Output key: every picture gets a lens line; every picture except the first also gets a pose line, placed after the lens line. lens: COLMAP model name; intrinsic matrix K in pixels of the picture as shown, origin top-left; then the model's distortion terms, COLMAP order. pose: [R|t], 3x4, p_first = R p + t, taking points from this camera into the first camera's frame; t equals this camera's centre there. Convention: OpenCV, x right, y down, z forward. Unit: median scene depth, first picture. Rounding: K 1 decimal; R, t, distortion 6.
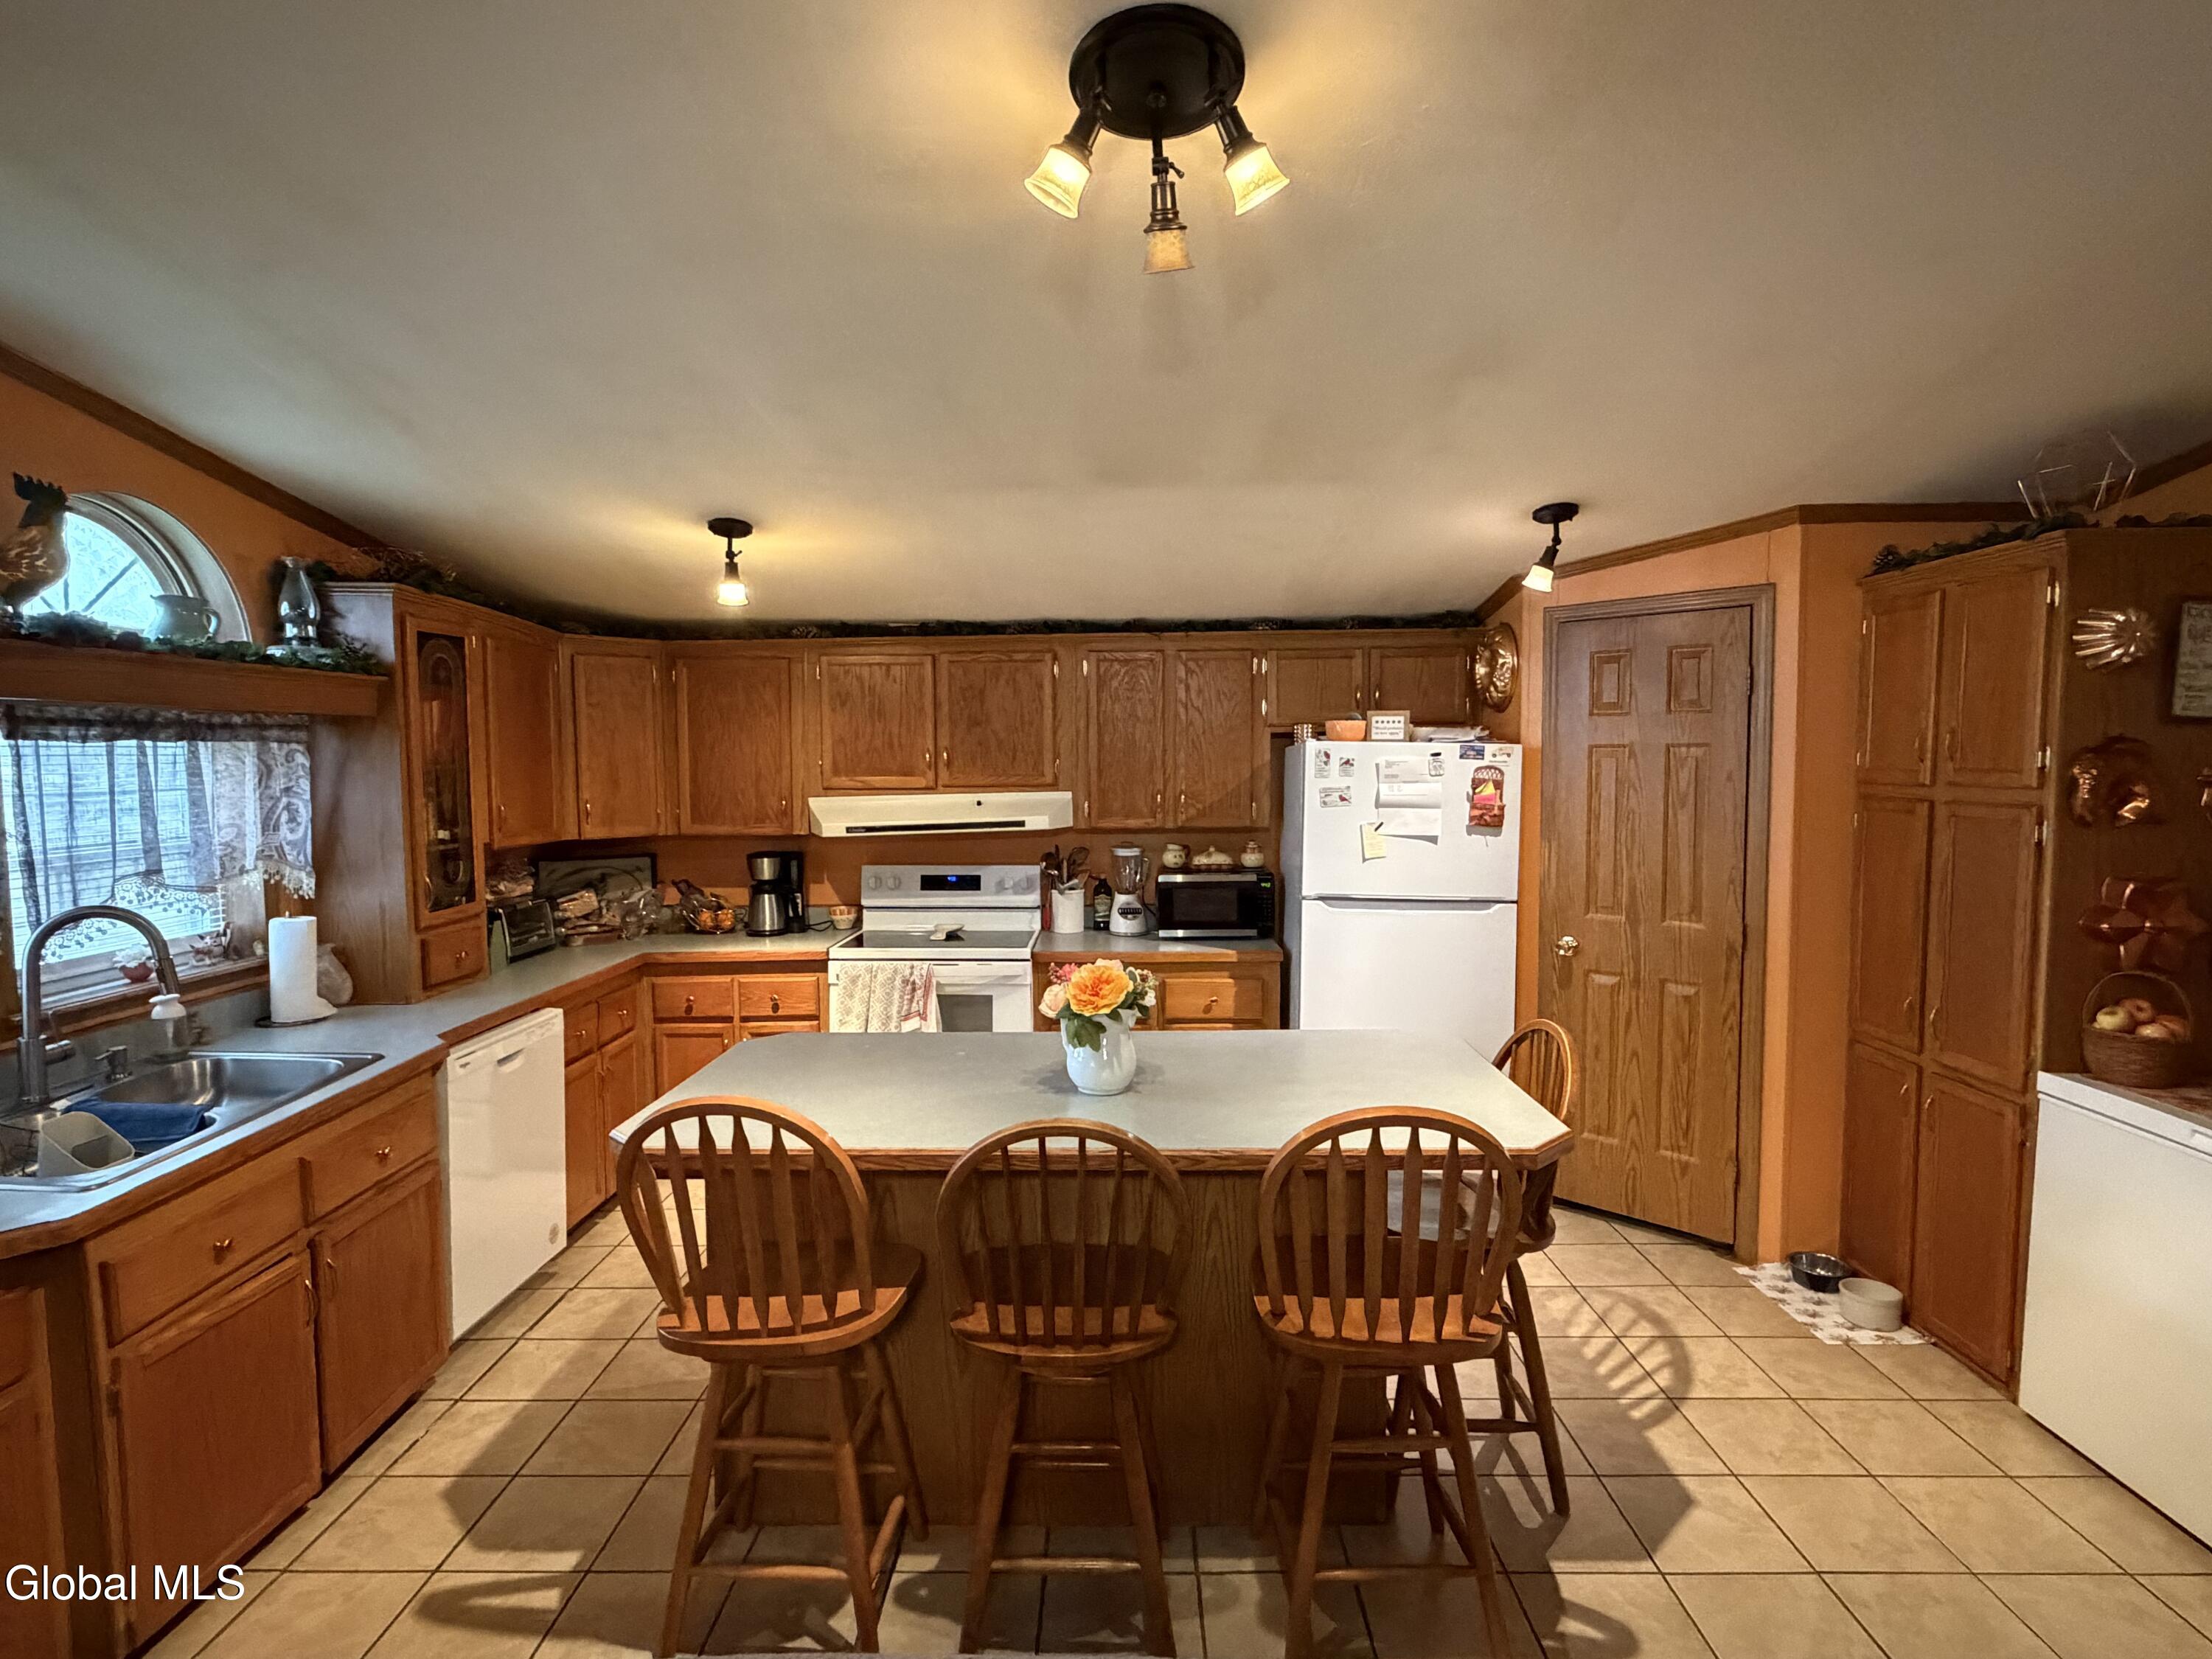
lens RADIAL K [[1148.2, 0, 1106.3], [0, 1148.2, 827.5], [0, 0, 1]] dist [-0.011776, -0.000685]
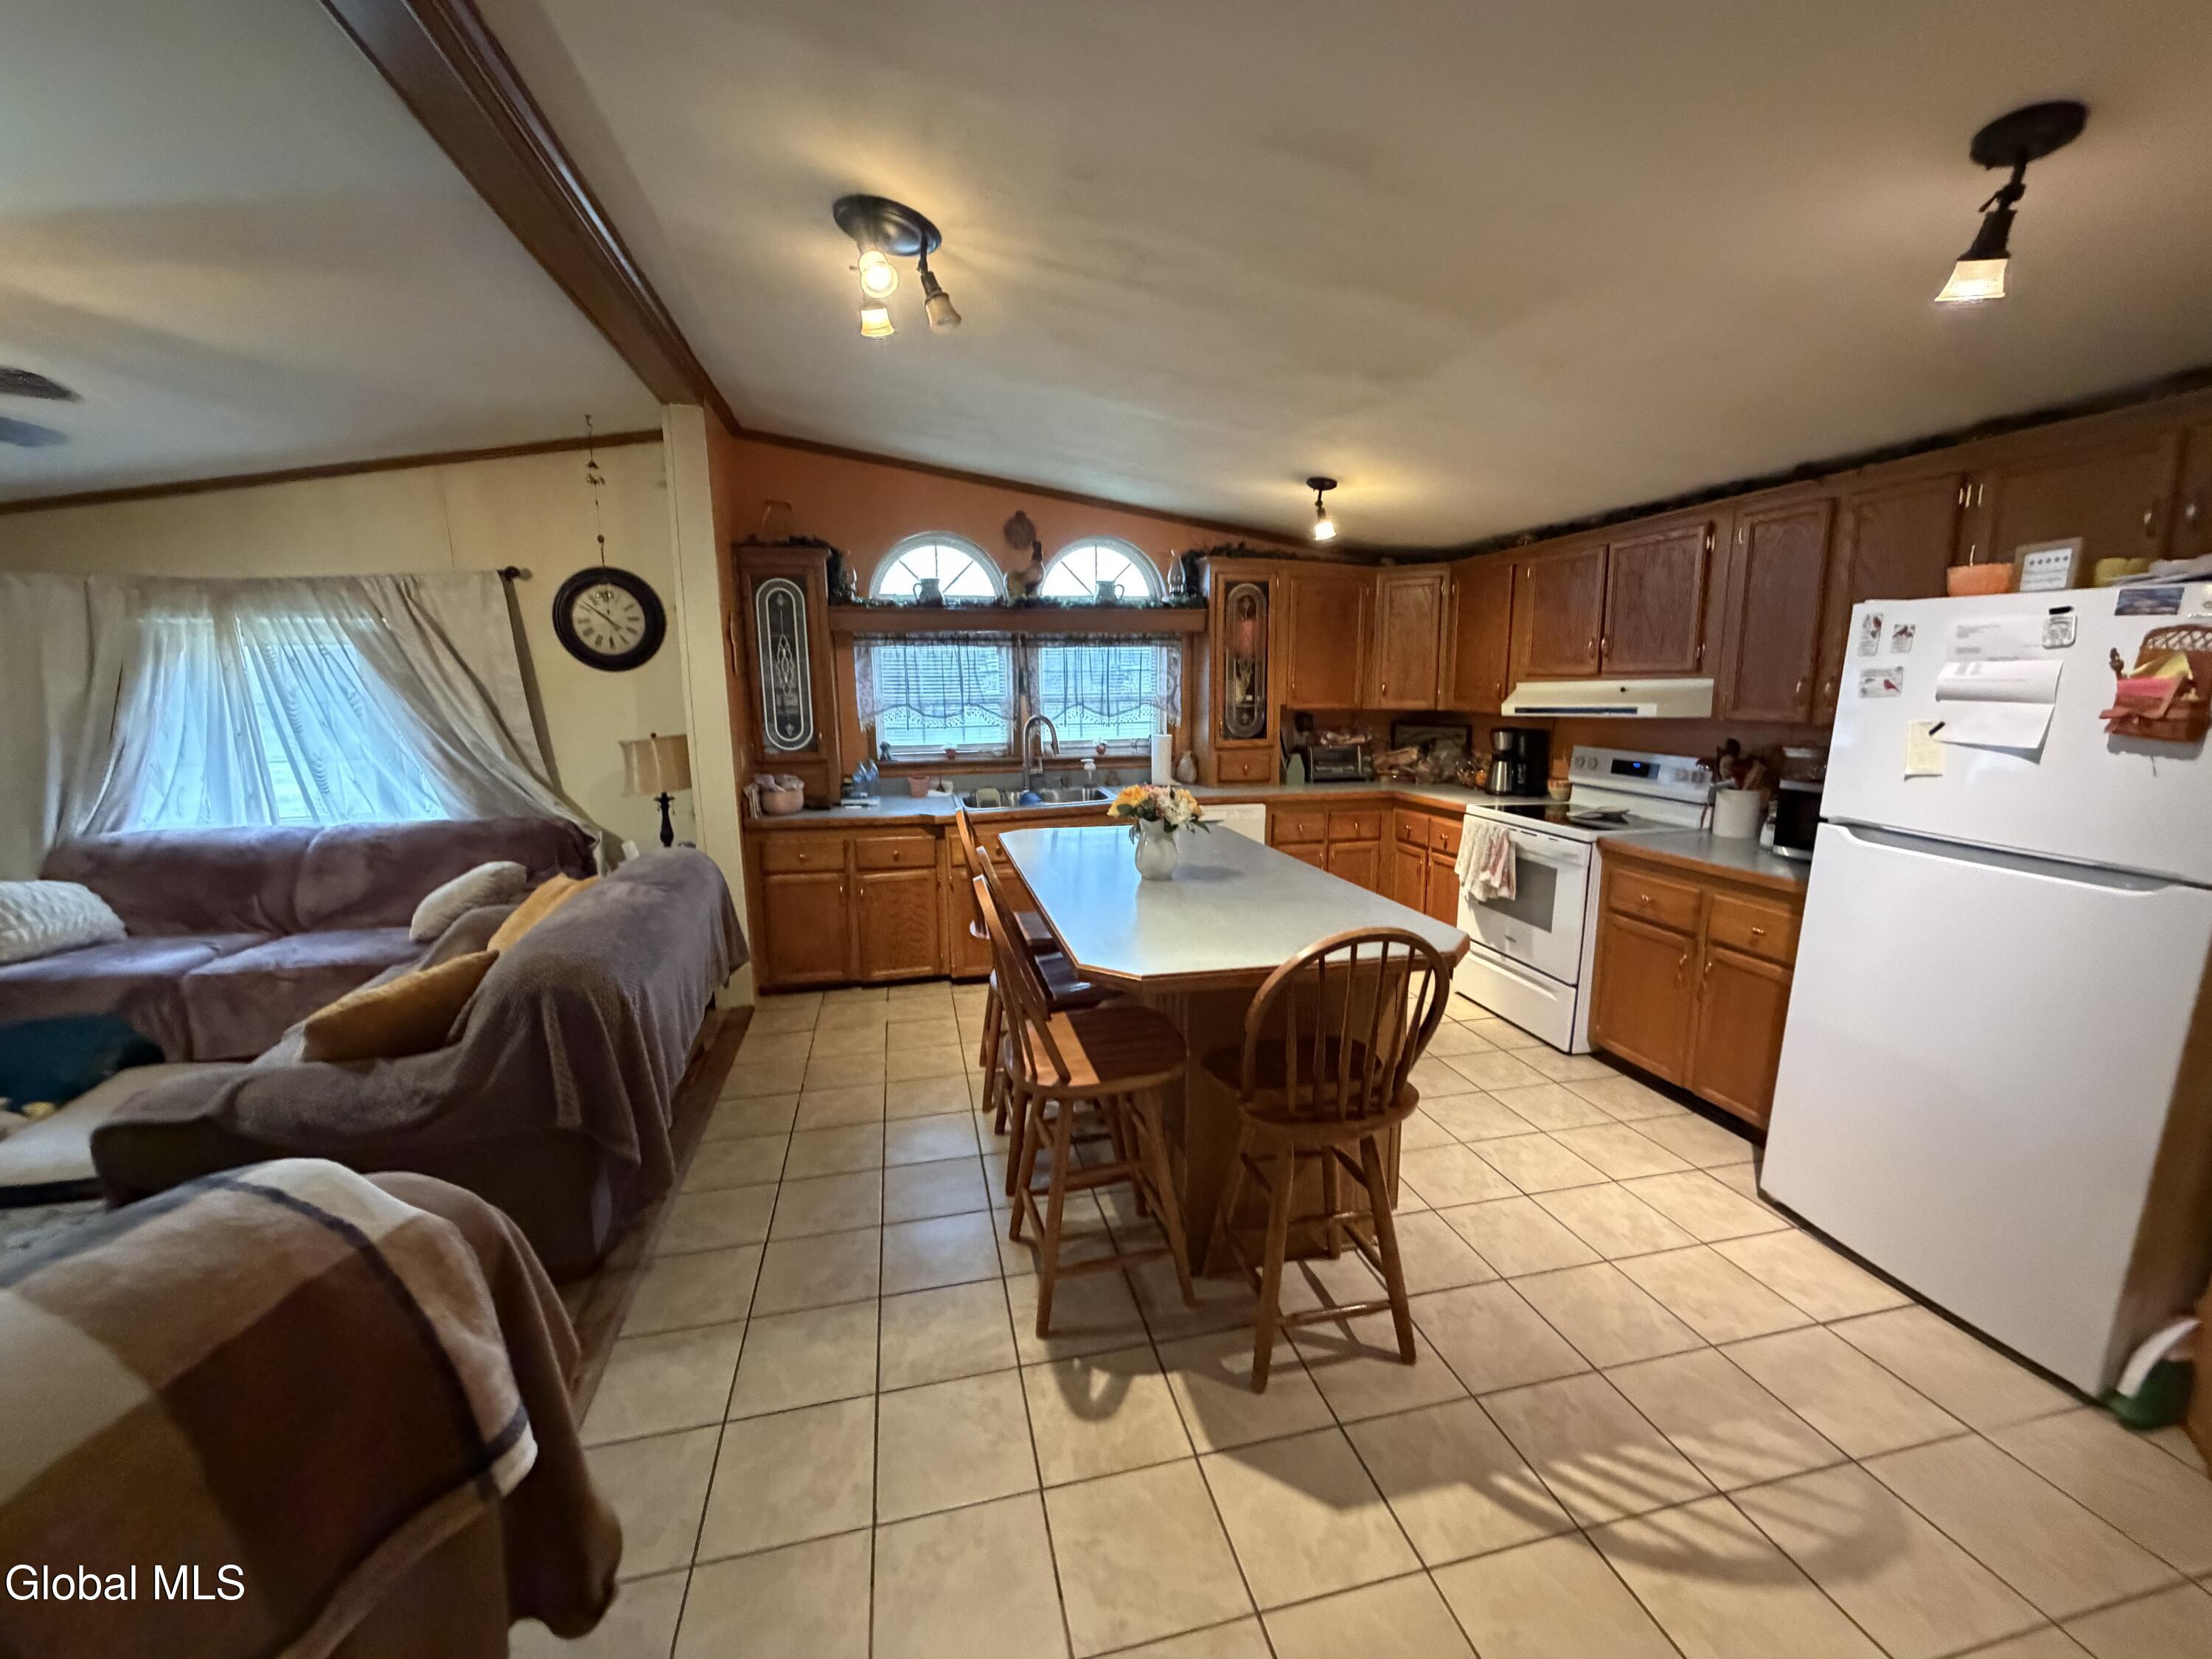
lens RADIAL K [[888.3, 0, 1102.0], [0, 888.3, 829.4], [0, 0, 1]] dist [0.001146, -0.000026]
pose [[0.234123, 0.165912, -0.957946, 0.606384], [-0.052638, 0.986049, 0.157915, 0.001077], [0.970781, 0.013453, 0.239590, 0.396476]]
